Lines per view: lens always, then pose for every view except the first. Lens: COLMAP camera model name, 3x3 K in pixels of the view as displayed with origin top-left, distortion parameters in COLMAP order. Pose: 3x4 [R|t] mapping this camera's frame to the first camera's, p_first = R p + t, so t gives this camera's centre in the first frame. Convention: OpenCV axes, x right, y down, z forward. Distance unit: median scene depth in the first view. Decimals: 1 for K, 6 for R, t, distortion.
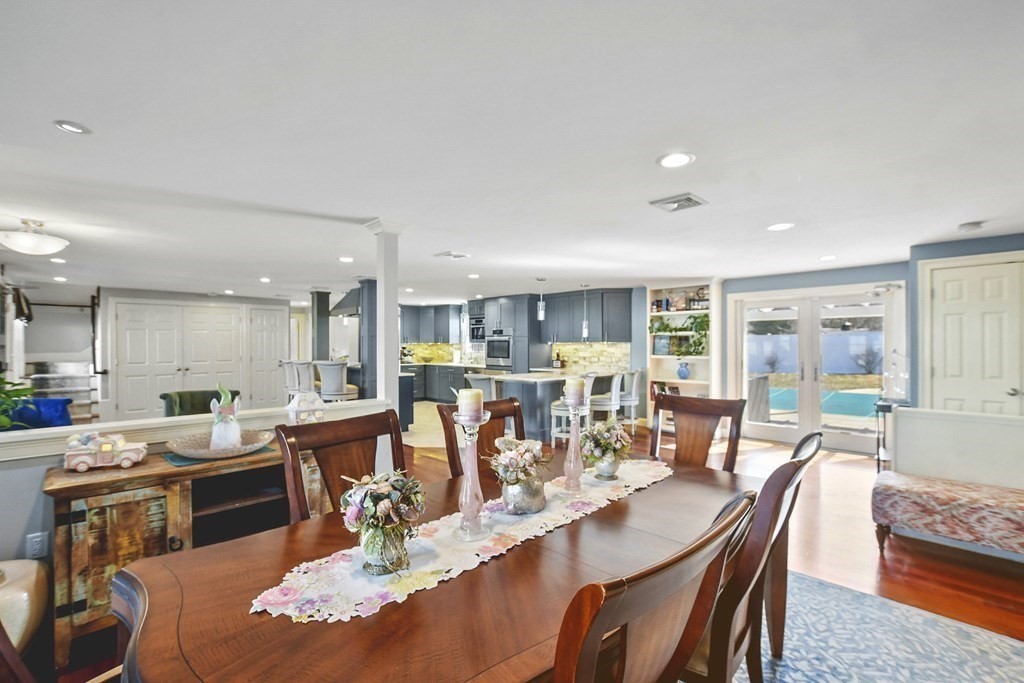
lens RADIAL K [[460.5, 0, 514.4], [0, 460.5, 347.7], [0, 0, 1]] dist [-0.016792, 0.001146]
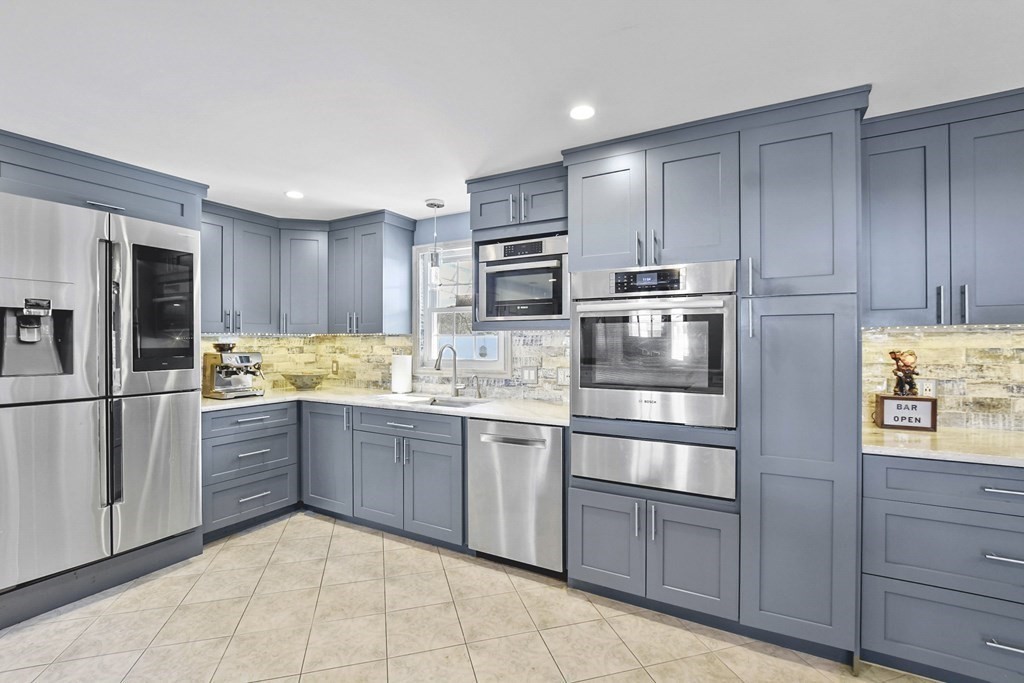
lens RADIAL K [[460.5, 0, 514.0], [0, 460.5, 344.0], [0, 0, 1]] dist [-0.016792, 0.001146]
pose [[0.962564, 0.001543, 0.271049, -0.161485], [0.000062, 0.999983, -0.005914, 0.000253], [-0.271053, 0.005710, 0.962547, 0.769855]]
